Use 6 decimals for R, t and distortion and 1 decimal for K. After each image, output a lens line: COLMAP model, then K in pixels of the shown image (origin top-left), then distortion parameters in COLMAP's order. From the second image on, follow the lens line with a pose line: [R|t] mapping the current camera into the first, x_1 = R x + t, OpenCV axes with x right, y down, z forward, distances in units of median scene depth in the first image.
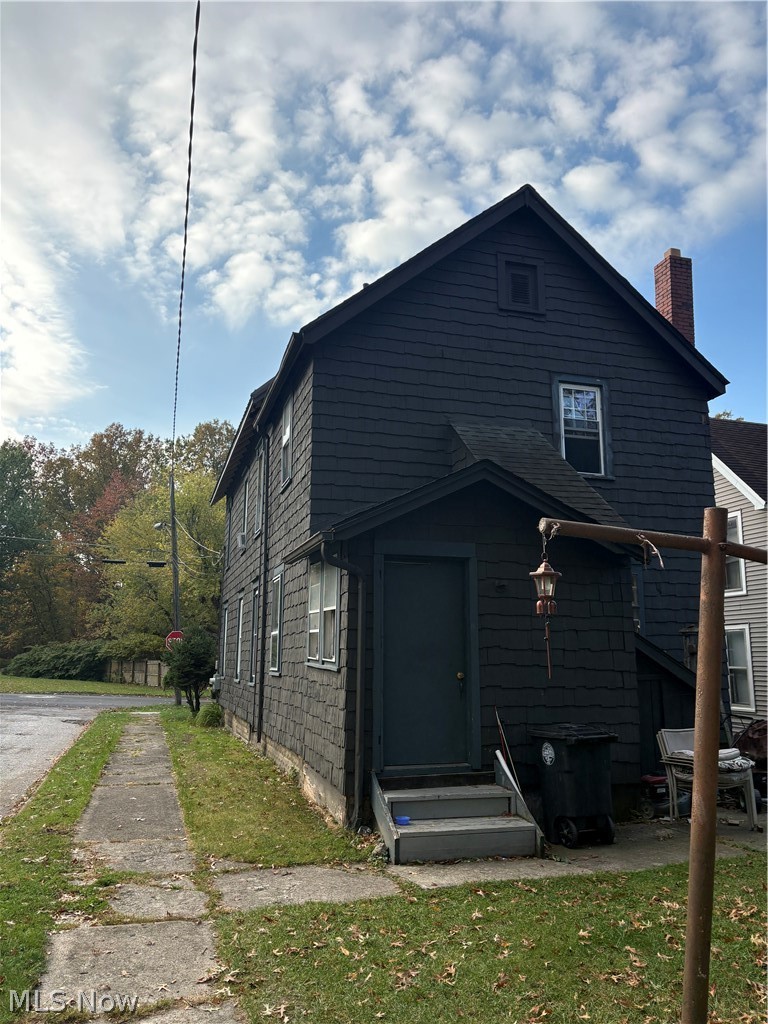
lens RADIAL K [[754.5, 0, 382.2], [0, 754.5, 498.7], [0, 0, 1]] dist [0.013676, 0.002668]
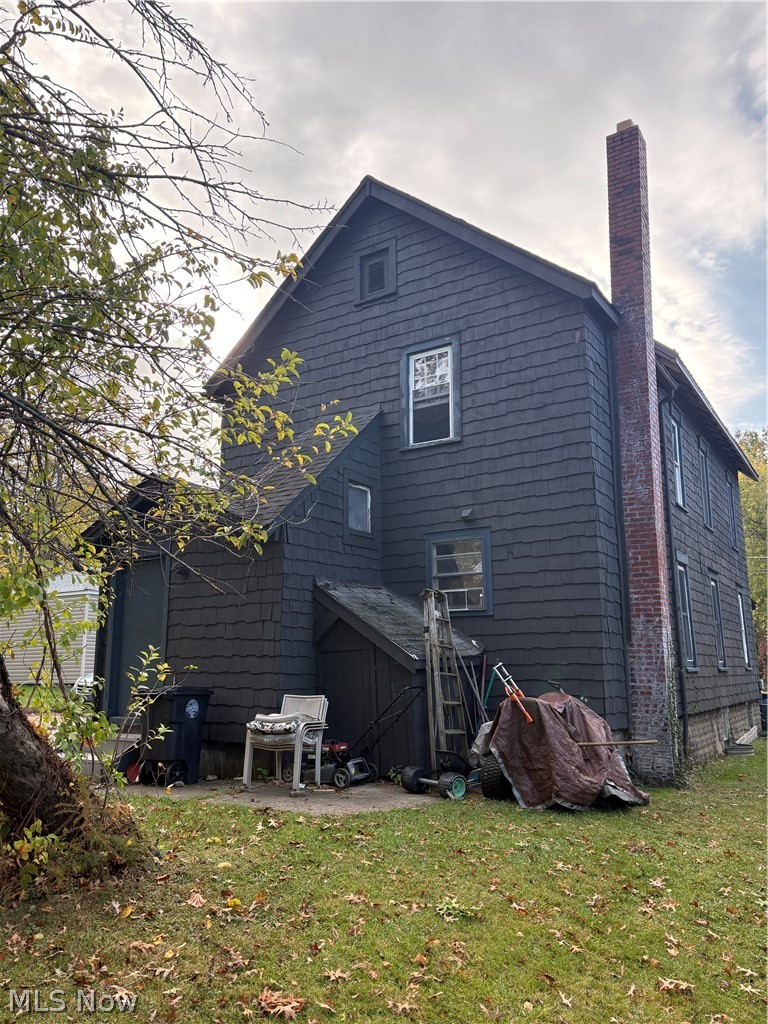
lens RADIAL K [[780.9, 0, 384.0], [0, 780.9, 512.0], [0, 0, 1]] dist [0.057410, -0.056294]
pose [[0.649900, -0.158321, -0.743346, 0.927954], [0.160795, 0.984565, -0.069115, 0.110600], [0.742815, -0.074608, 0.665326, 0.278616]]
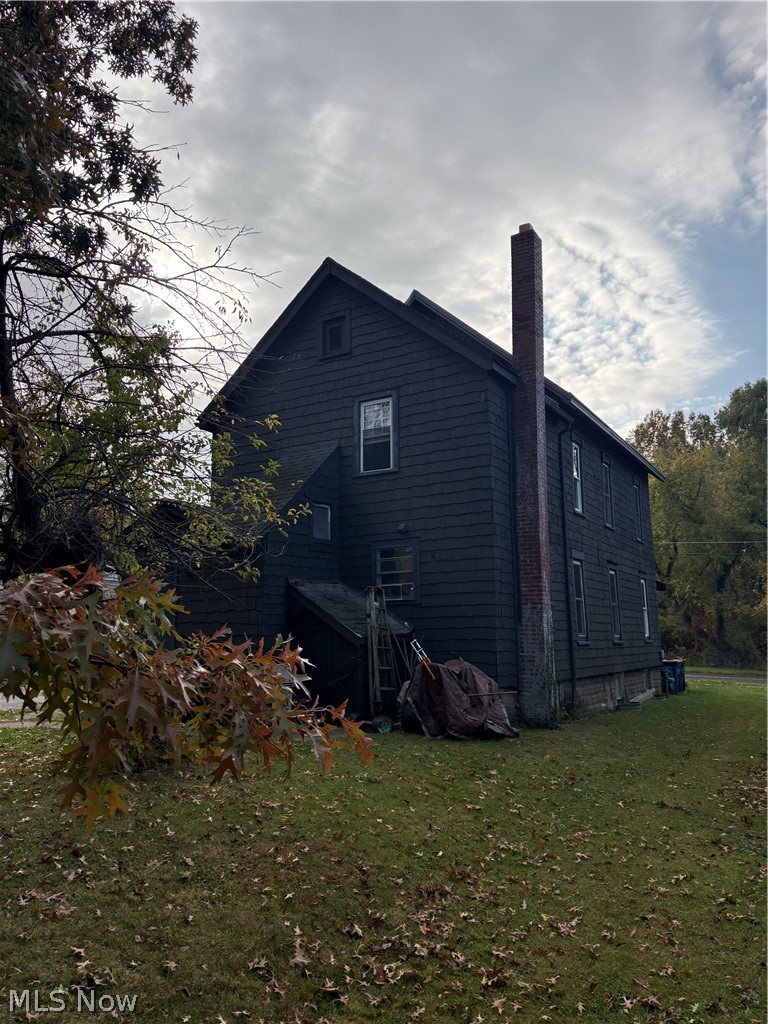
lens RADIAL K [[784.8, 0, 385.0], [0, 784.8, 494.8], [0, 0, 1]] dist [0.100359, -0.005323]
pose [[0.675388, -0.148287, -0.722400, 1.185526], [0.162909, 0.985375, -0.049961, 0.071919], [0.719244, -0.083943, 0.689668, 0.099097]]
